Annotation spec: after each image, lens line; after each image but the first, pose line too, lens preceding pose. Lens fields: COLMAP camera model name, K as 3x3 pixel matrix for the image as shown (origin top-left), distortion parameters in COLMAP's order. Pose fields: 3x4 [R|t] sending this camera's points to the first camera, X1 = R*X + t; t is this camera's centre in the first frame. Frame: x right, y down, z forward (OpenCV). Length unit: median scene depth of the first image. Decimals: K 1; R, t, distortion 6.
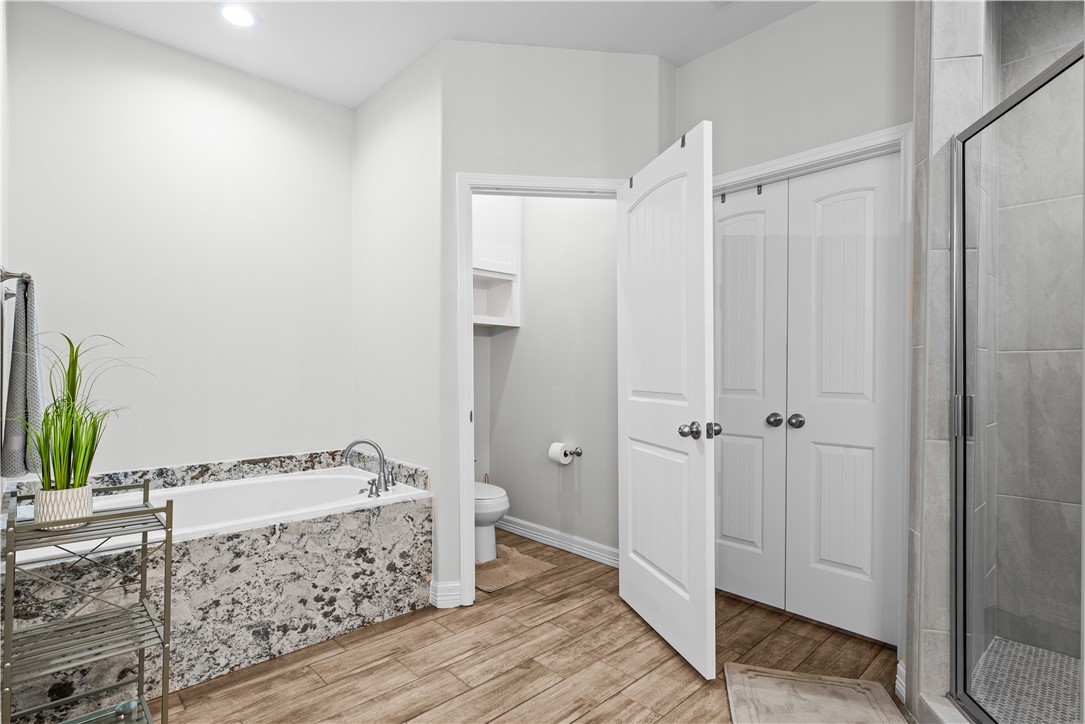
lens RADIAL K [[536.2, 0, 537.0], [0, 536.2, 371.6], [0, 0, 1]] dist [-0.000976, 0.001294]
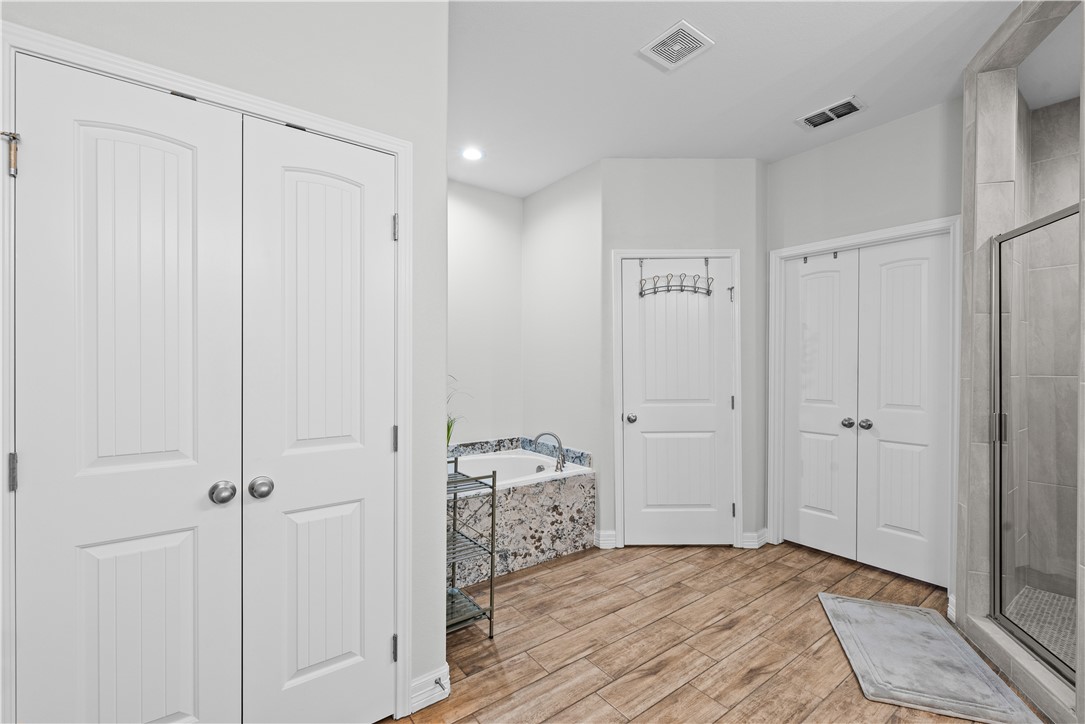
lens RADIAL K [[455.9, 0, 542.3], [0, 455.9, 367.8], [0, 0, 1]] dist [0.004410, -0.001293]
pose [[0.993411, -0.001174, -0.114603, -0.236556], [0.001445, 0.999996, 0.002279, -0.064885], [0.114600, -0.002429, 0.993409, -0.299920]]
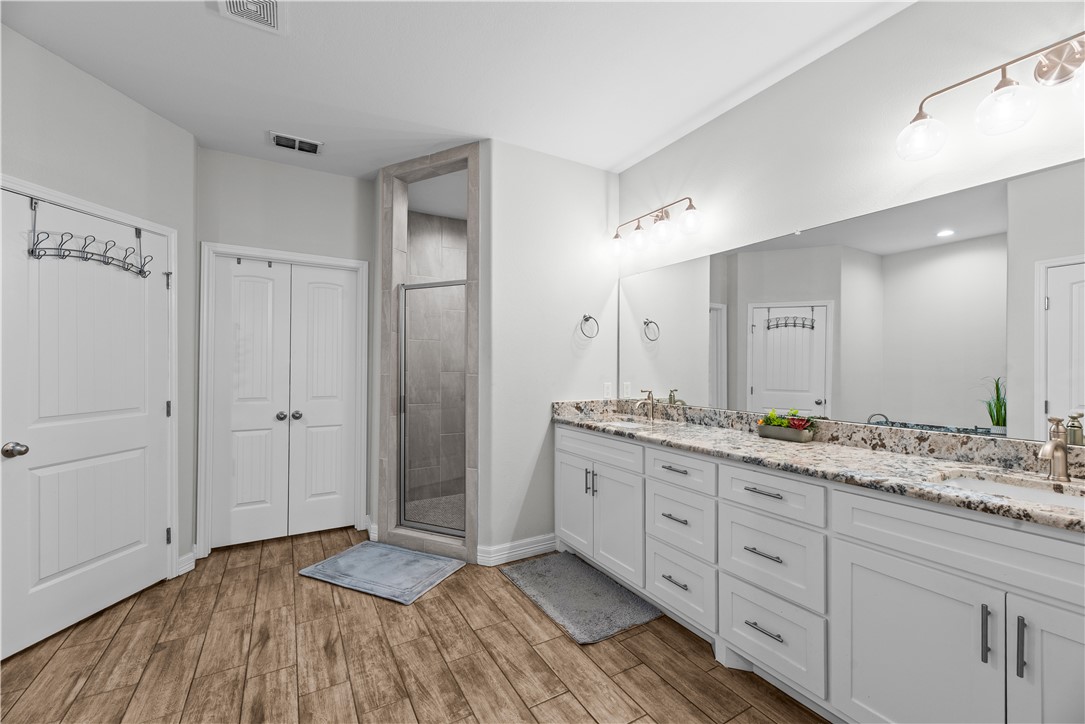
lens RADIAL K [[444.4, 0, 535.1], [0, 444.4, 362.1], [0, 0, 1]] dist [0.004828, -0.001639]
pose [[0.241301, 0.006700, 0.970427, -0.733601], [-0.001090, 0.999977, -0.006633, -0.068649], [-0.970450, 0.000542, 0.241303, -0.030675]]
